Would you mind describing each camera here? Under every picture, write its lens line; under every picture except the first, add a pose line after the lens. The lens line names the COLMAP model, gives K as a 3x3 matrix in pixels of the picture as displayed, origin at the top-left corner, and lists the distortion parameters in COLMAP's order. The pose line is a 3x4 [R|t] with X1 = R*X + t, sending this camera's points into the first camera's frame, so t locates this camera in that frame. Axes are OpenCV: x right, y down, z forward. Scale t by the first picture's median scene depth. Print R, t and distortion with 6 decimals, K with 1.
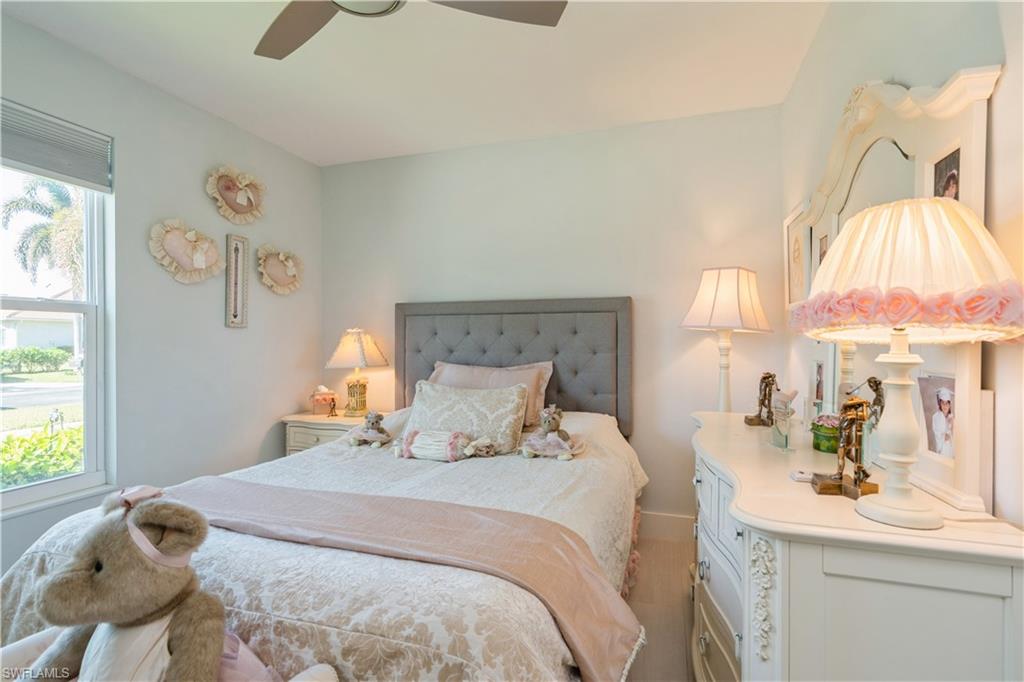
lens RADIAL K [[478.7, 0, 511.5], [0, 478.7, 345.0], [0, 0, 1]] dist [-0.005636, 0.002285]
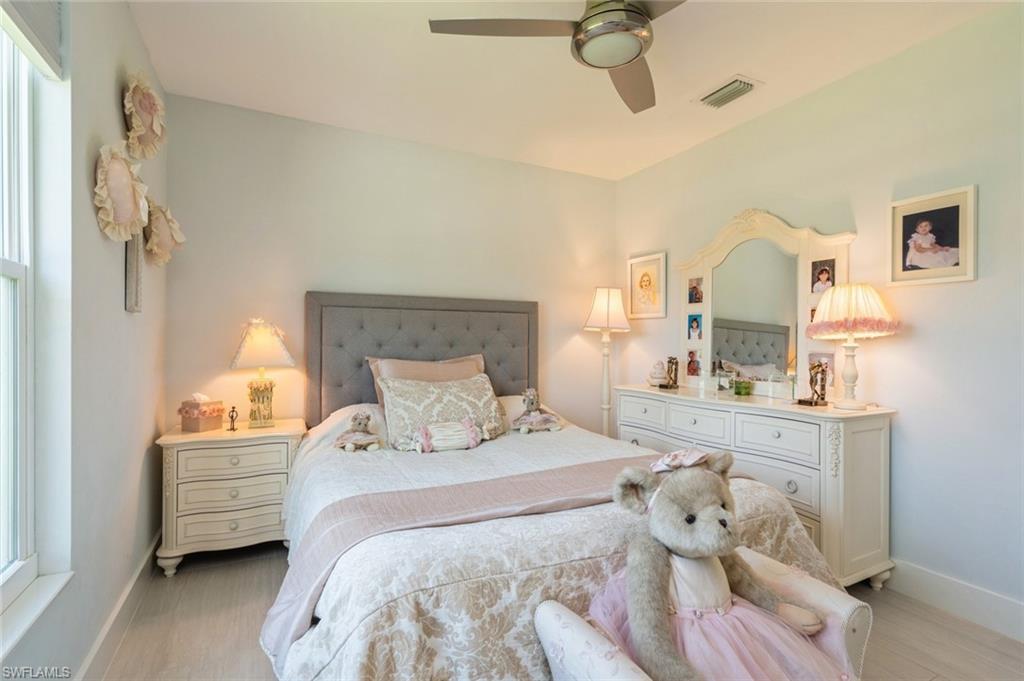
lens RADIAL K [[478.7, 0, 510.7], [0, 478.7, 340.7], [0, 0, 1]] dist [-0.005636, 0.002285]
pose [[0.707699, 0.002165, 0.706511, -0.702580], [-0.001602, 0.999998, -0.001460, 0.004524], [-0.706513, -0.000098, 0.707700, 0.153098]]
